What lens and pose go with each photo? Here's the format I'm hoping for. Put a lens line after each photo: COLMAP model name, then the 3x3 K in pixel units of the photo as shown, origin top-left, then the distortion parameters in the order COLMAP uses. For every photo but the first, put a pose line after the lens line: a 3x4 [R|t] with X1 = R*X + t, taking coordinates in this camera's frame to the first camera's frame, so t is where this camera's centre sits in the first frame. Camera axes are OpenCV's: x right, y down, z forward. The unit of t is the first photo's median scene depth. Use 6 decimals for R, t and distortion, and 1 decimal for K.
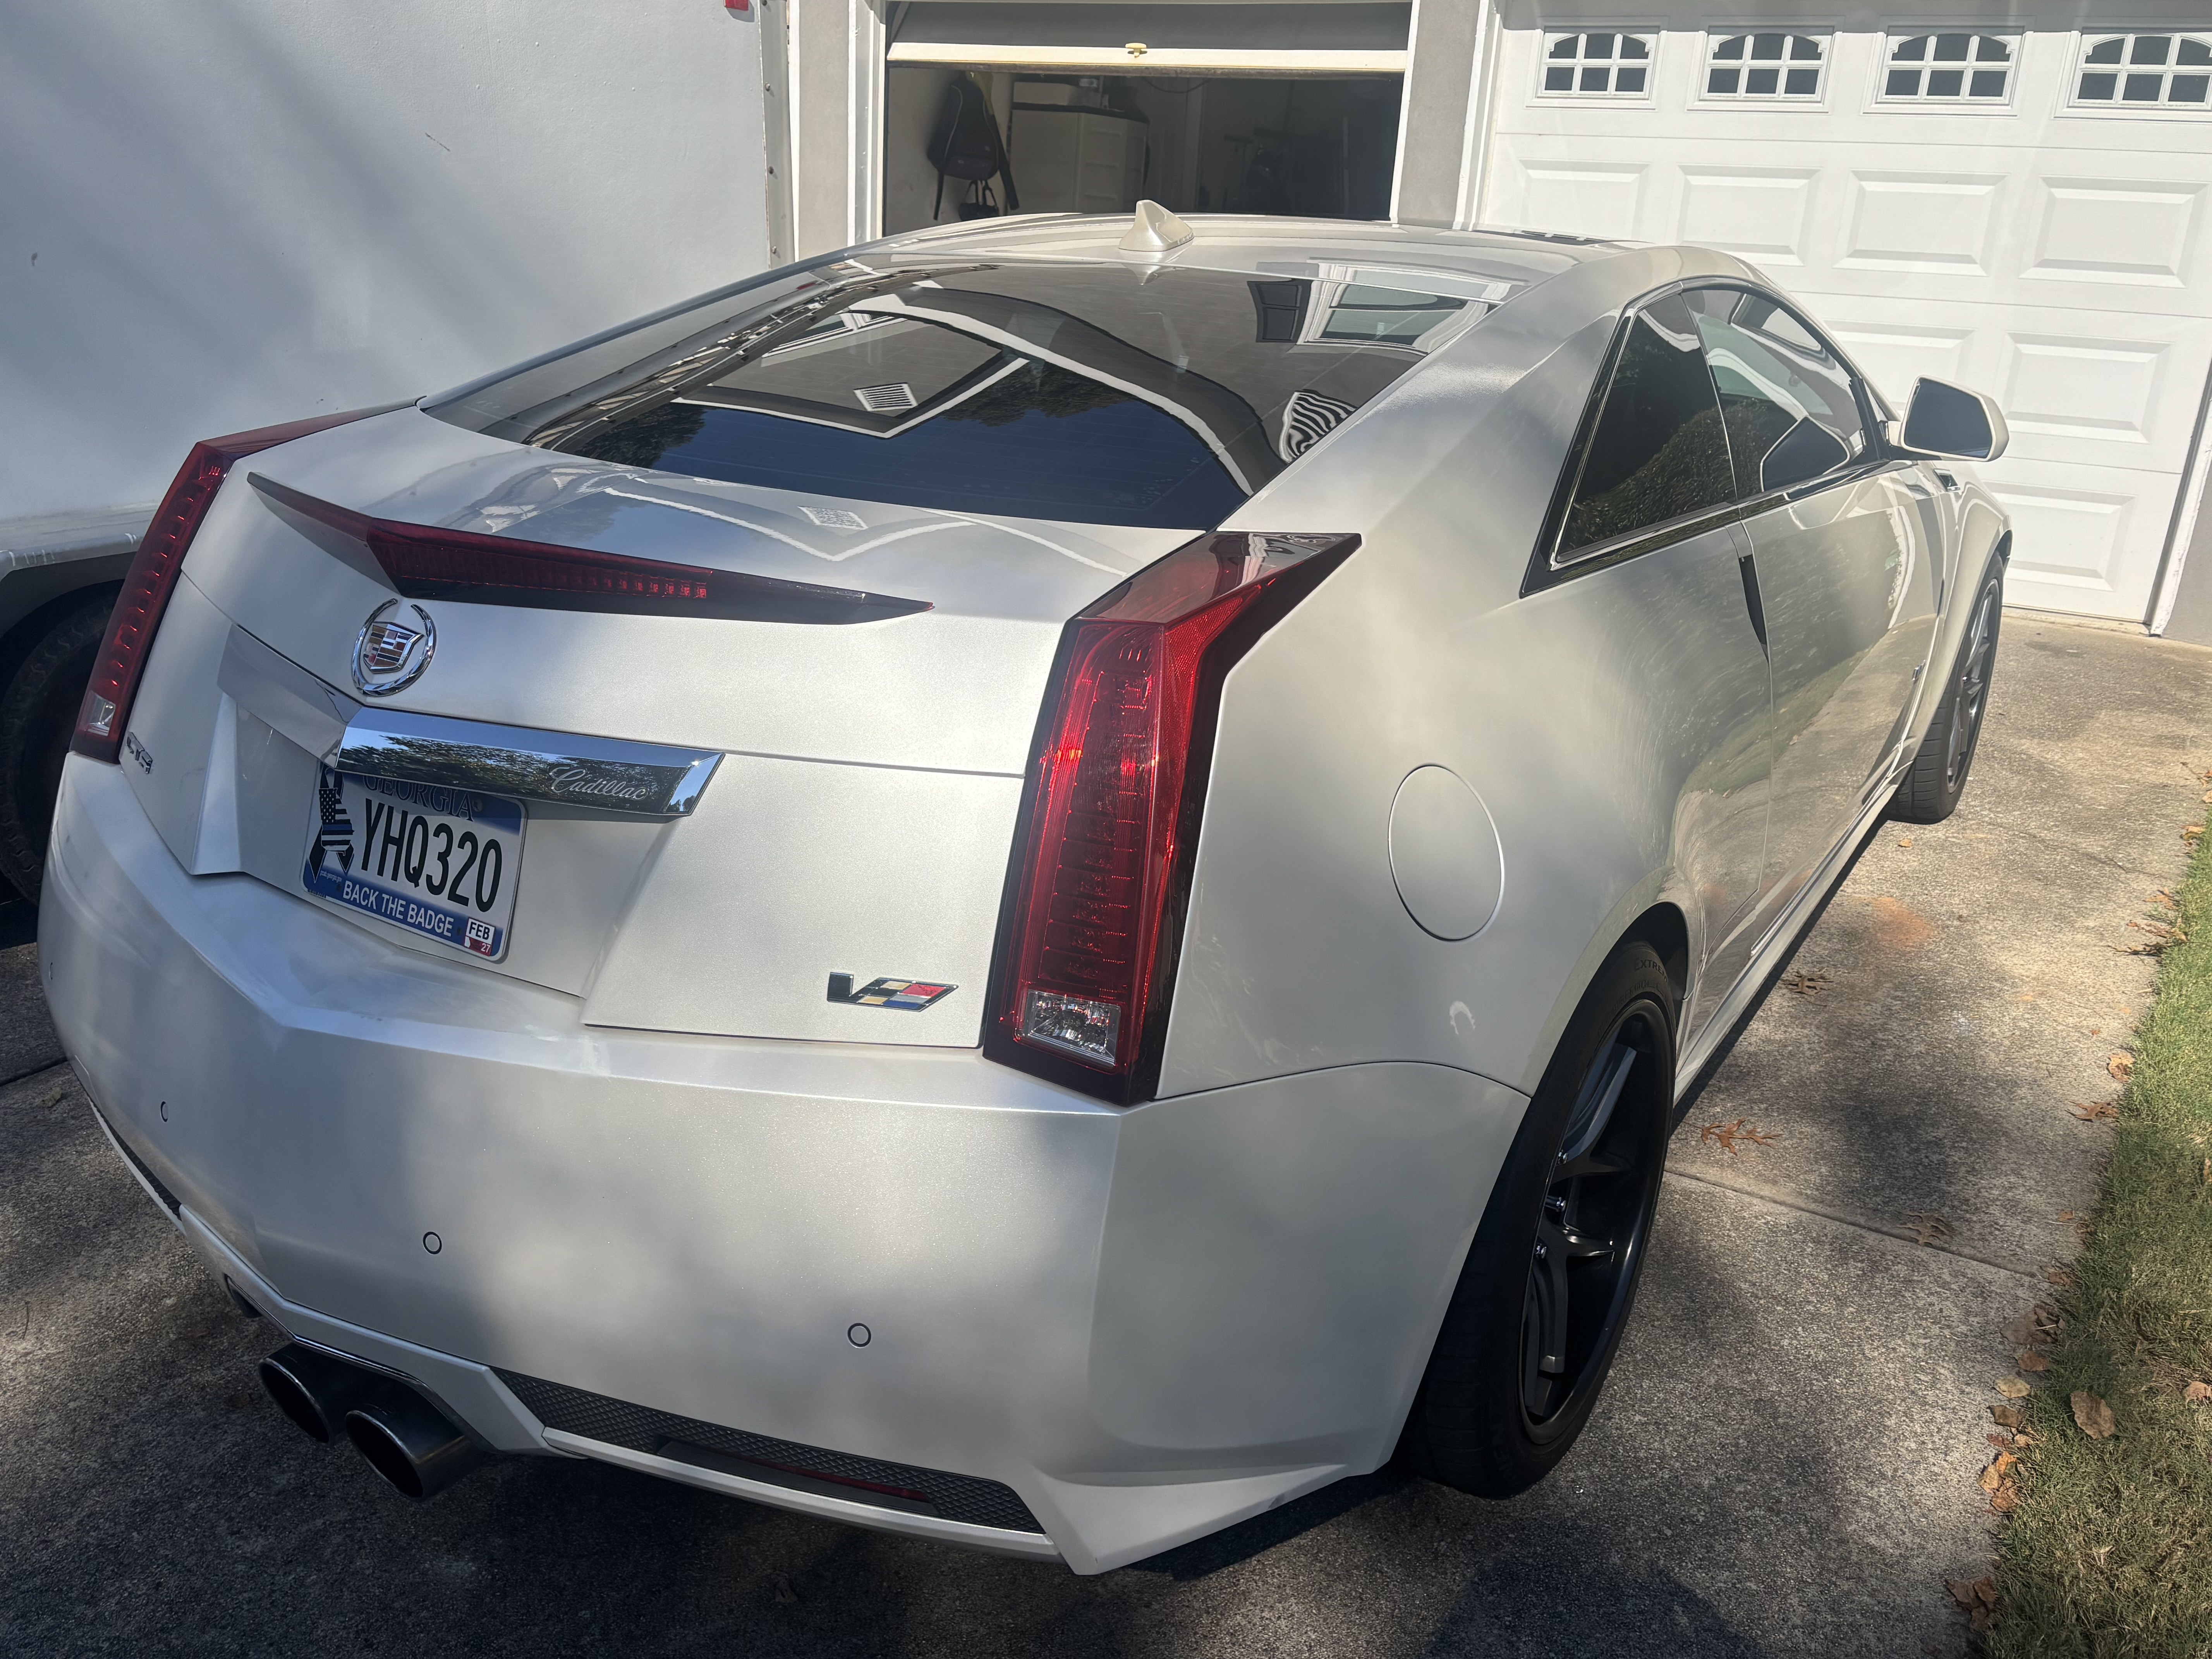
lens RADIAL K [[1826.7, 0, 1109.1], [0, 1826.7, 827.7], [0, 0, 1]] dist [0.040297, -0.037526]
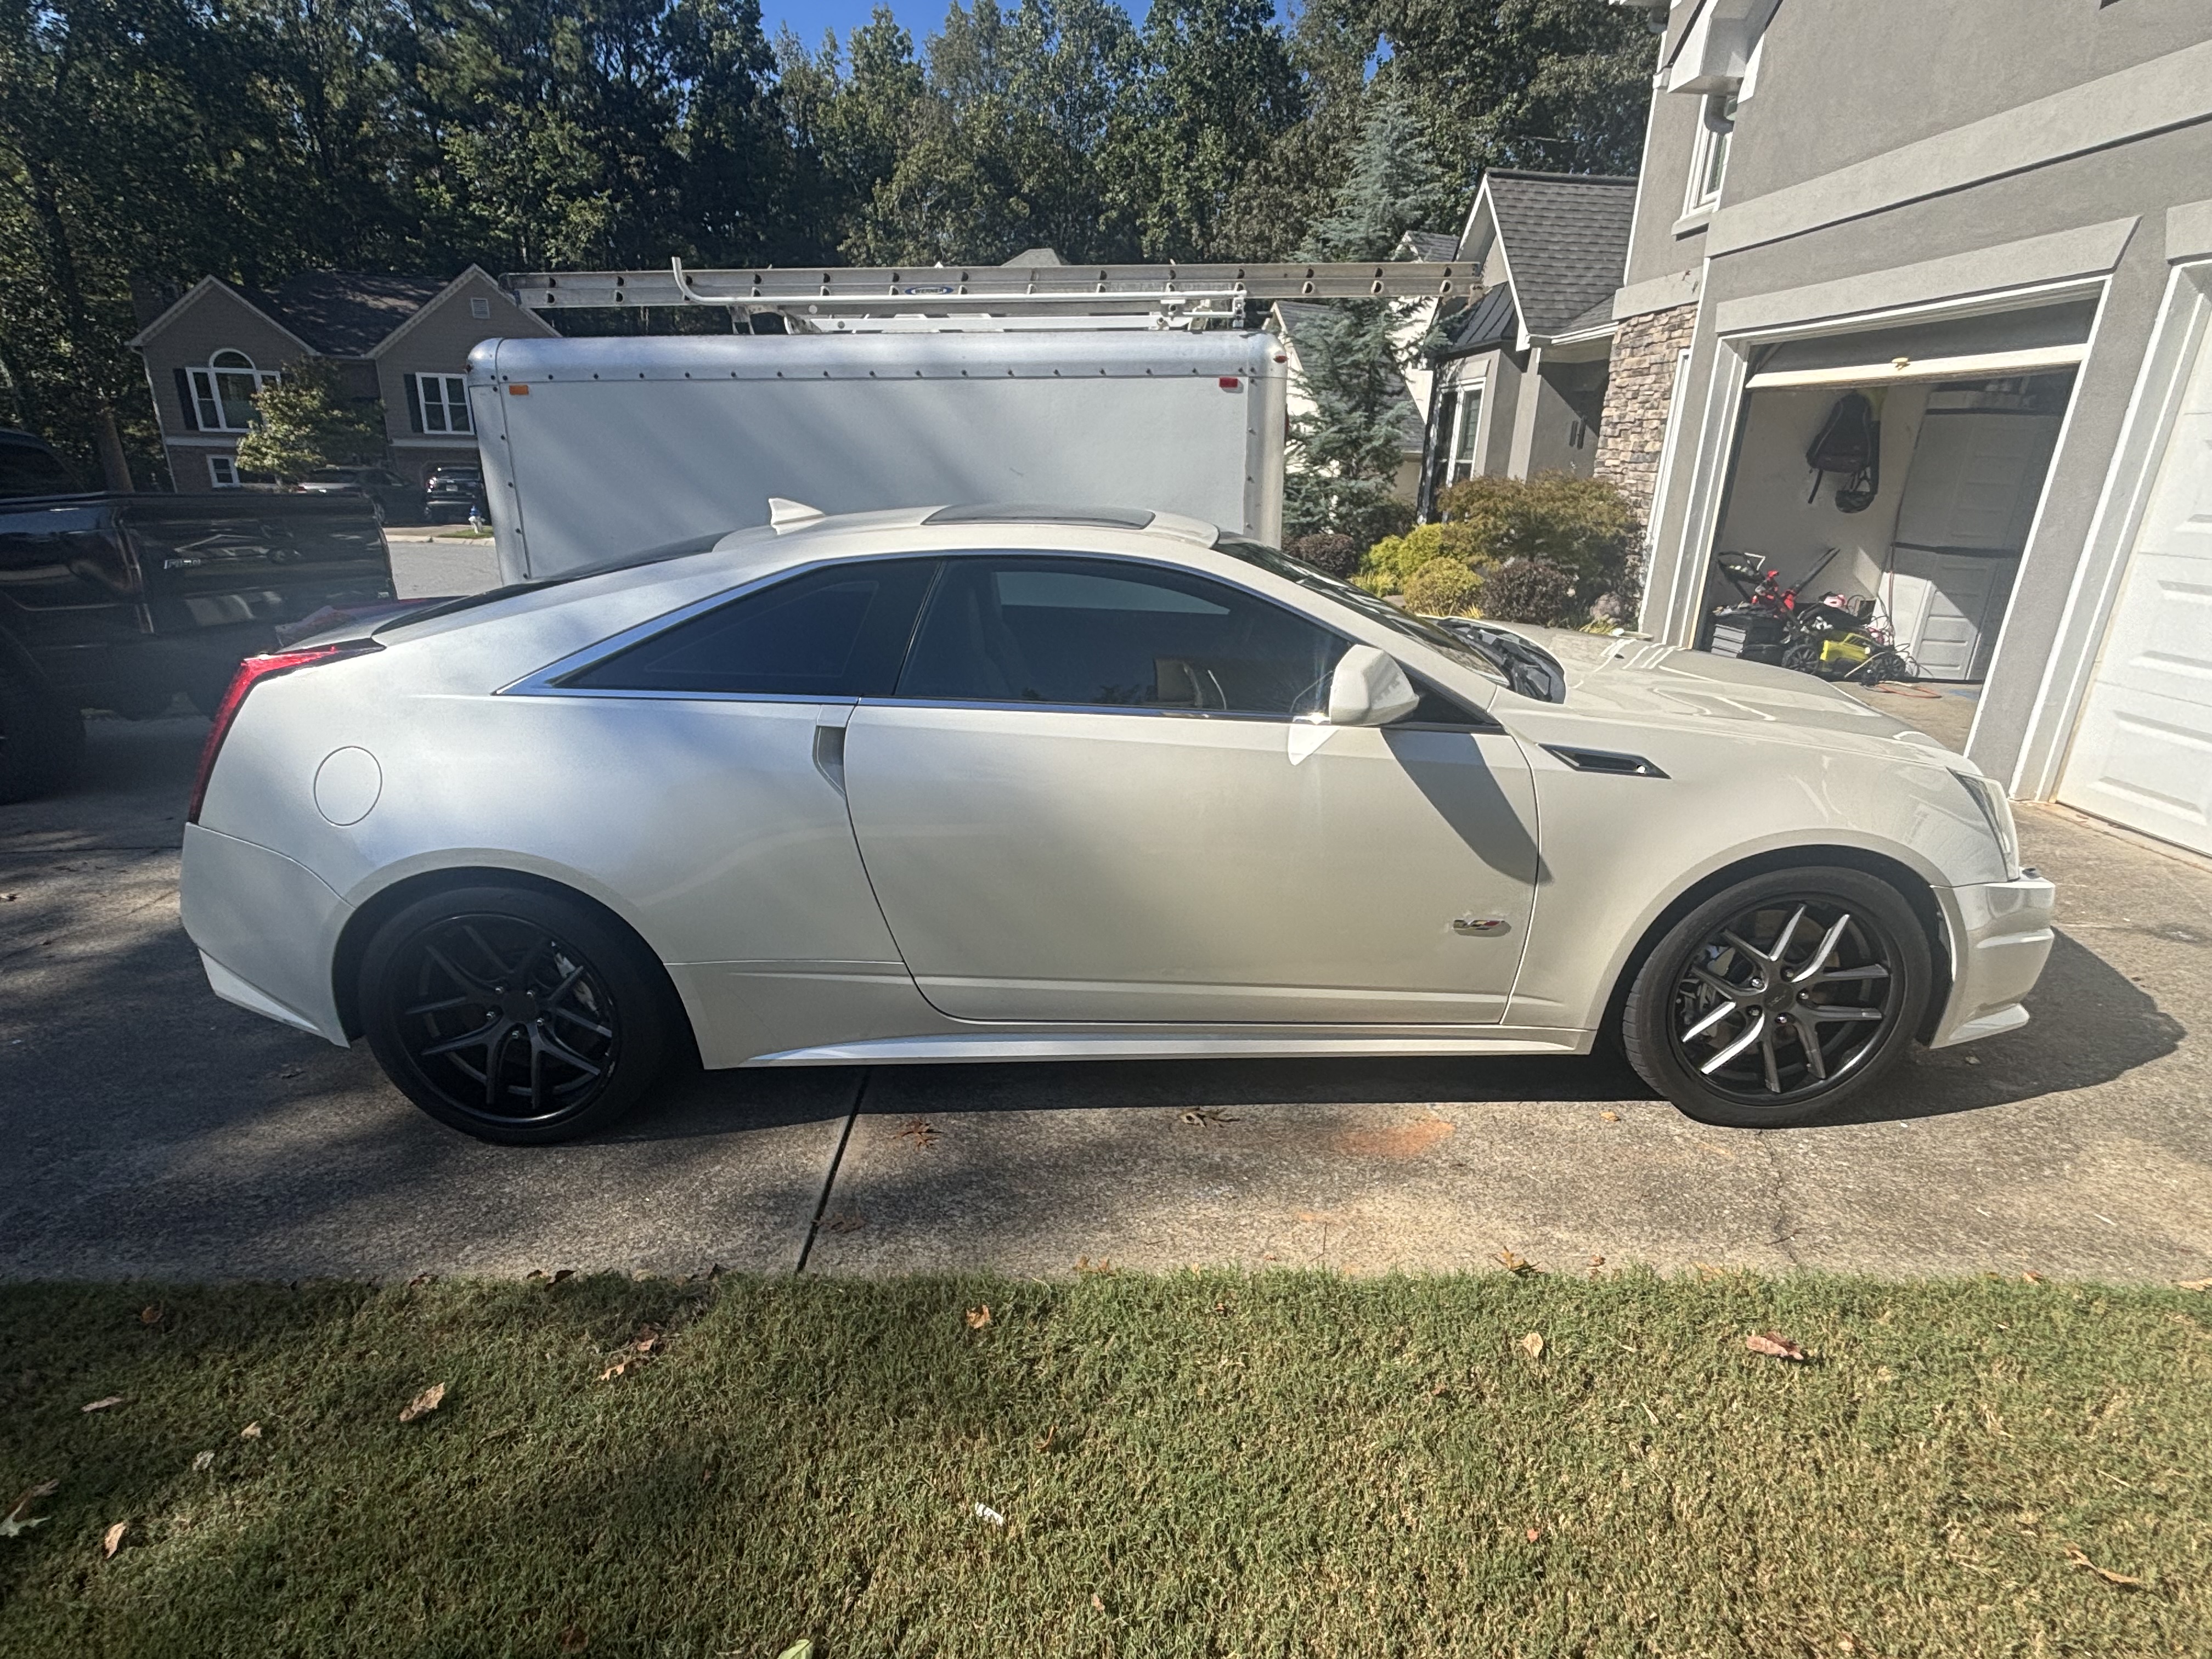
lens RADIAL K [[1108.8, 0, 1109.7], [0, 1108.8, 827.7], [0, 0, 1]] dist [0.006472, 0.000587]
pose [[0.554958, 0.230914, -0.799187, 1.726647], [-0.258399, 0.961030, 0.098244, -0.313122], [0.790729, 0.151988, 0.592999, 0.925601]]
